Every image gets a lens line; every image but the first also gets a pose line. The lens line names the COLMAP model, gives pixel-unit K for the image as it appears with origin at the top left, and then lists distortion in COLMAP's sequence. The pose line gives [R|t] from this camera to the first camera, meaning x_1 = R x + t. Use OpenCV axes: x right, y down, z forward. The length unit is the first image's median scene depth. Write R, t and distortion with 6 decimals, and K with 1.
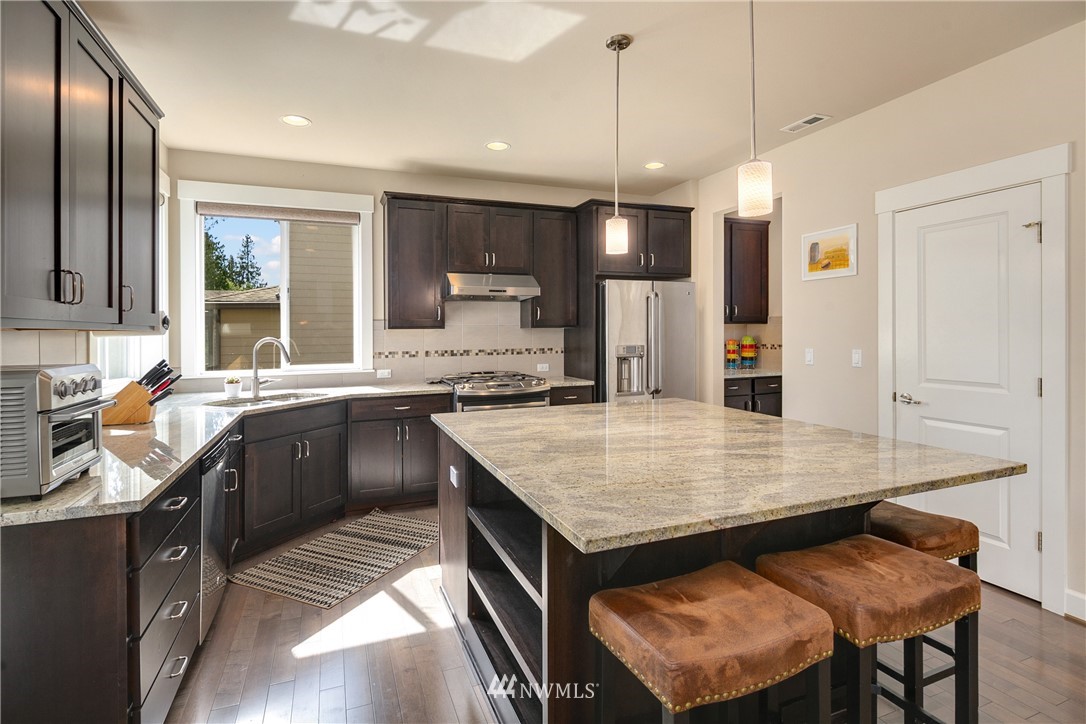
lens RADIAL K [[533.0, 0, 553.3], [0, 533.0, 336.7], [0, 0, 1]] dist [-0.010519, -0.000964]
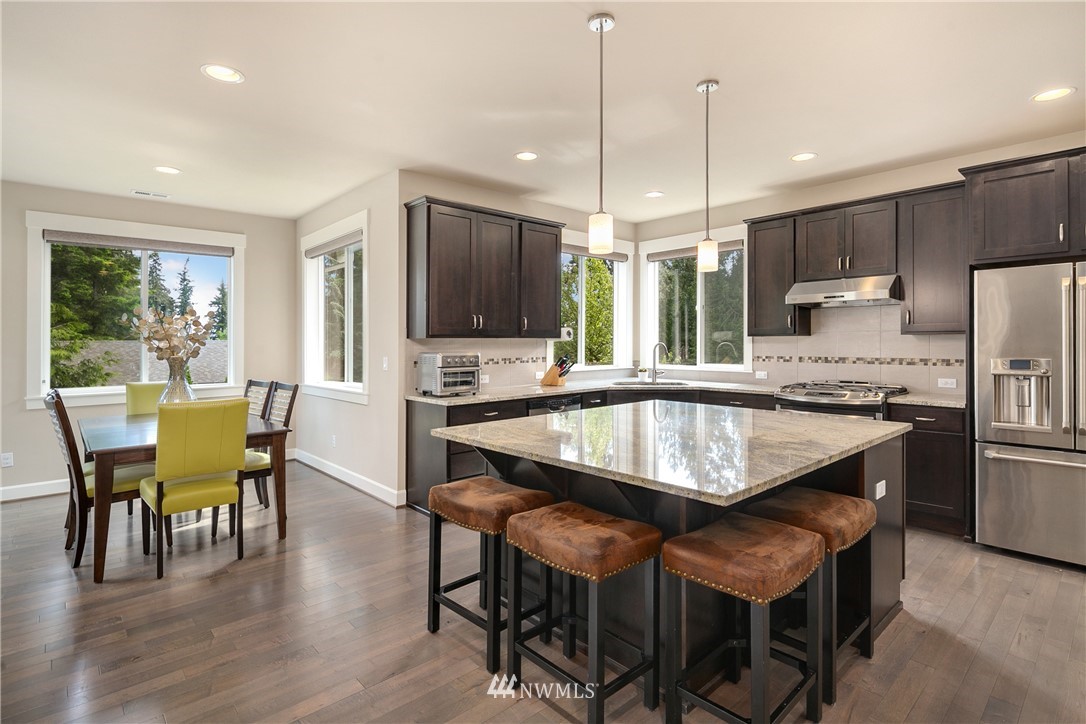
lens RADIAL K [[533.0, 0, 536.9], [0, 533.0, 341.1], [0, 0, 1]] dist [-0.010519, -0.000964]
pose [[0.331975, 0.008058, -0.943254, 0.580326], [-0.008069, 0.999951, 0.005702, -0.006036], [0.943254, 0.005718, 0.332024, 0.154039]]
